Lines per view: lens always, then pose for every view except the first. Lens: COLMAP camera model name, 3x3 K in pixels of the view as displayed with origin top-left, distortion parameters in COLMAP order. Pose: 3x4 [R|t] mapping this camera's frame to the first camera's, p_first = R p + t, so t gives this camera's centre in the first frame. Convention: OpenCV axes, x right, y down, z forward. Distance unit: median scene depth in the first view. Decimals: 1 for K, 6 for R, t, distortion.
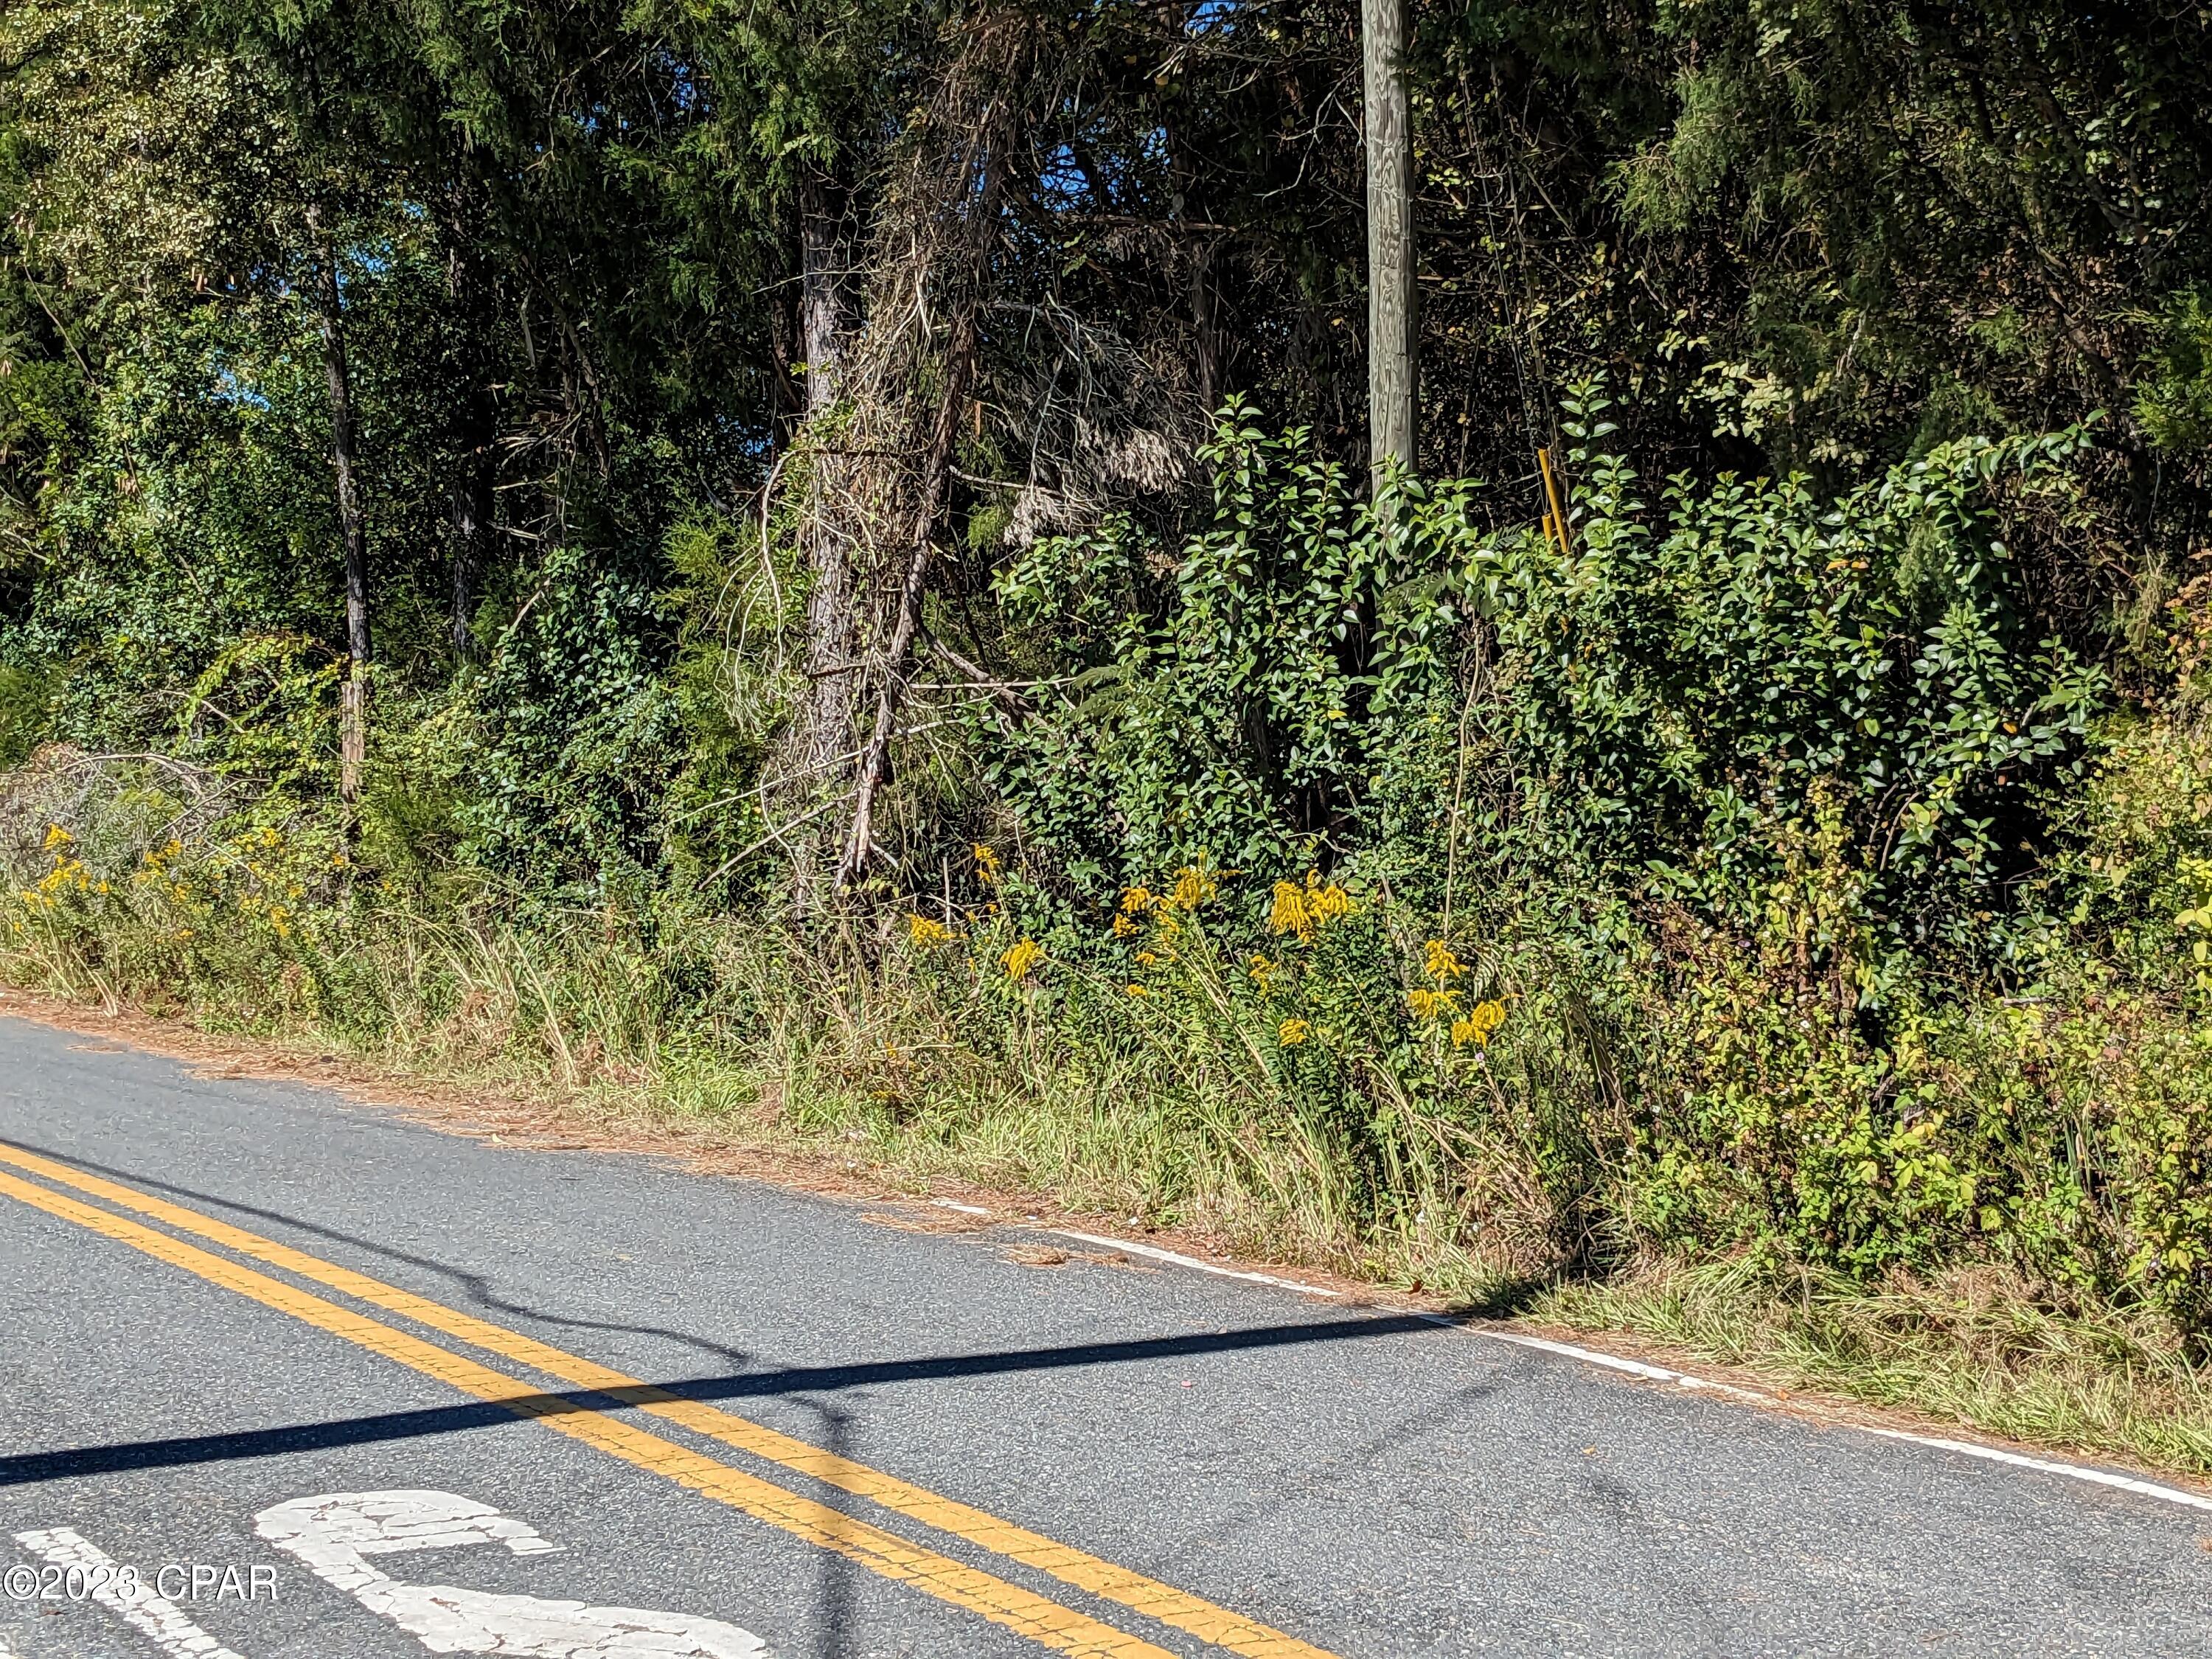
lens RADIAL K [[3797.8, 0, 1107.0], [0, 3797.8, 744.4], [0, 0, 1]] dist [0.133919, -0.199706]
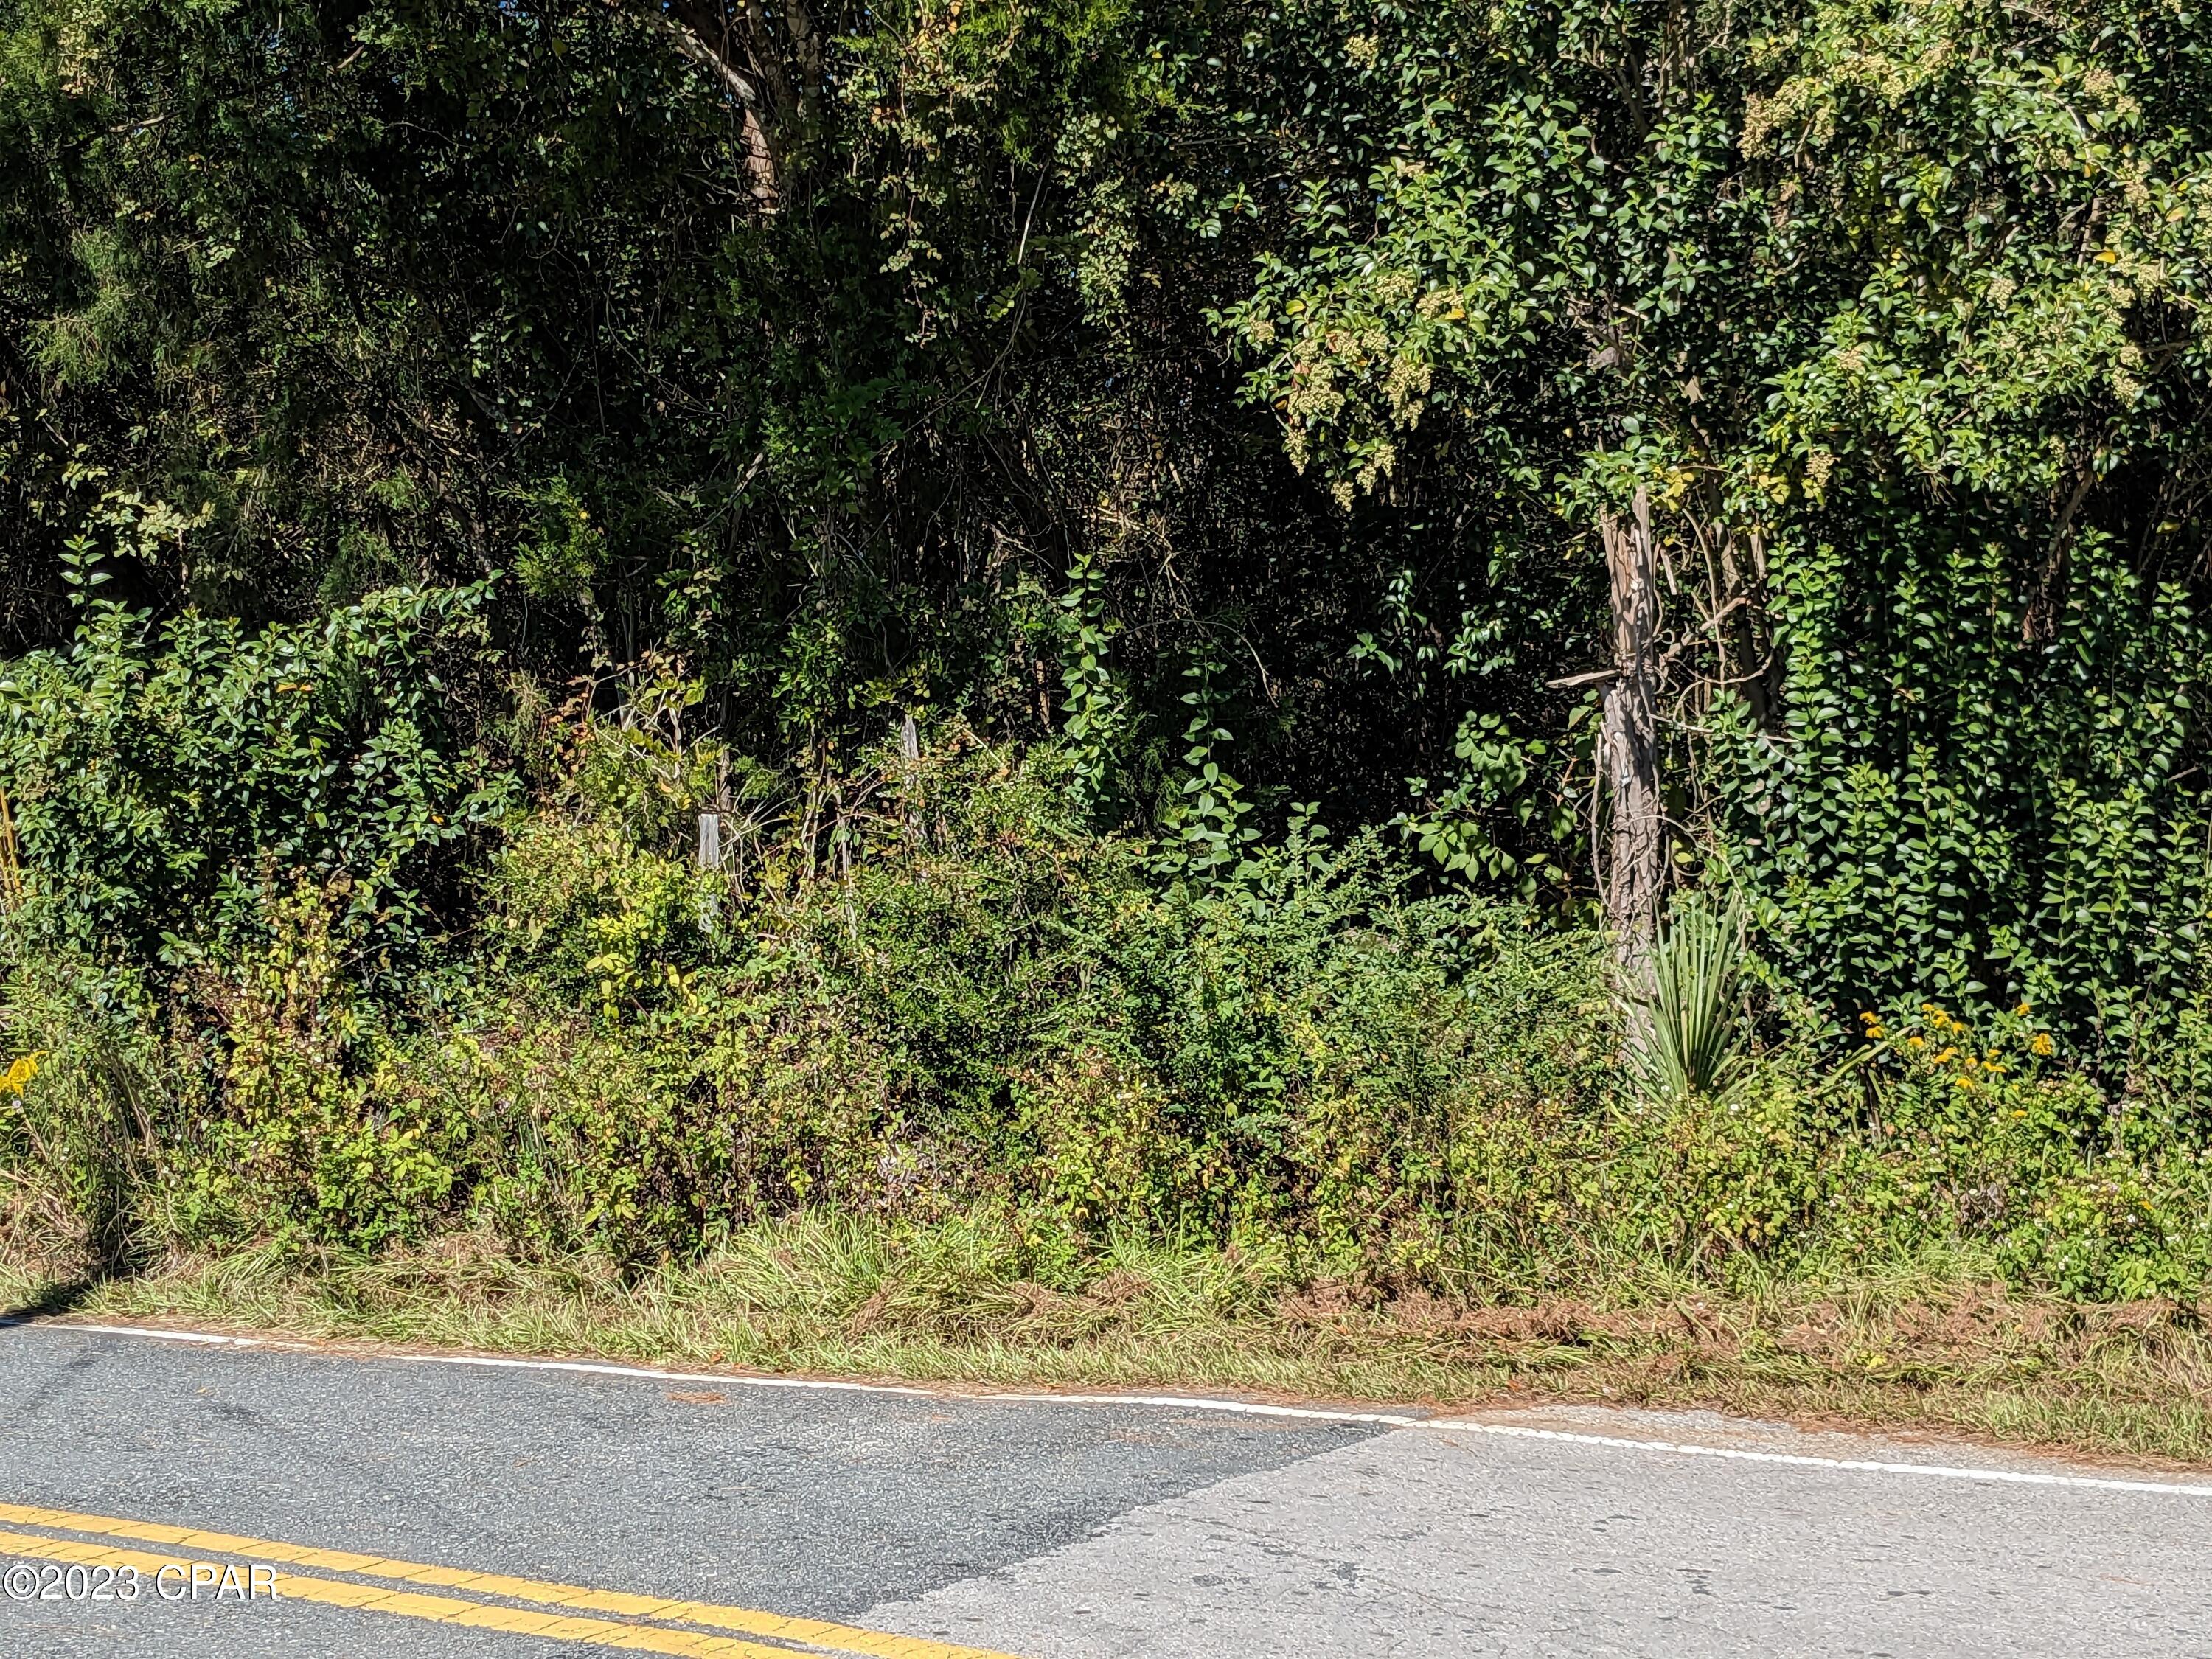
lens RADIAL K [[3397.1, 0, 1109.5], [0, 3397.1, 800.5], [0, 0, 1]] dist [0.129334, -0.506120]
pose [[0.897568, -0.019767, 0.440433, -0.061977], [0.021376, 0.999771, 0.001308, -0.007235], [-0.440358, 0.008241, 0.897785, -0.113369]]
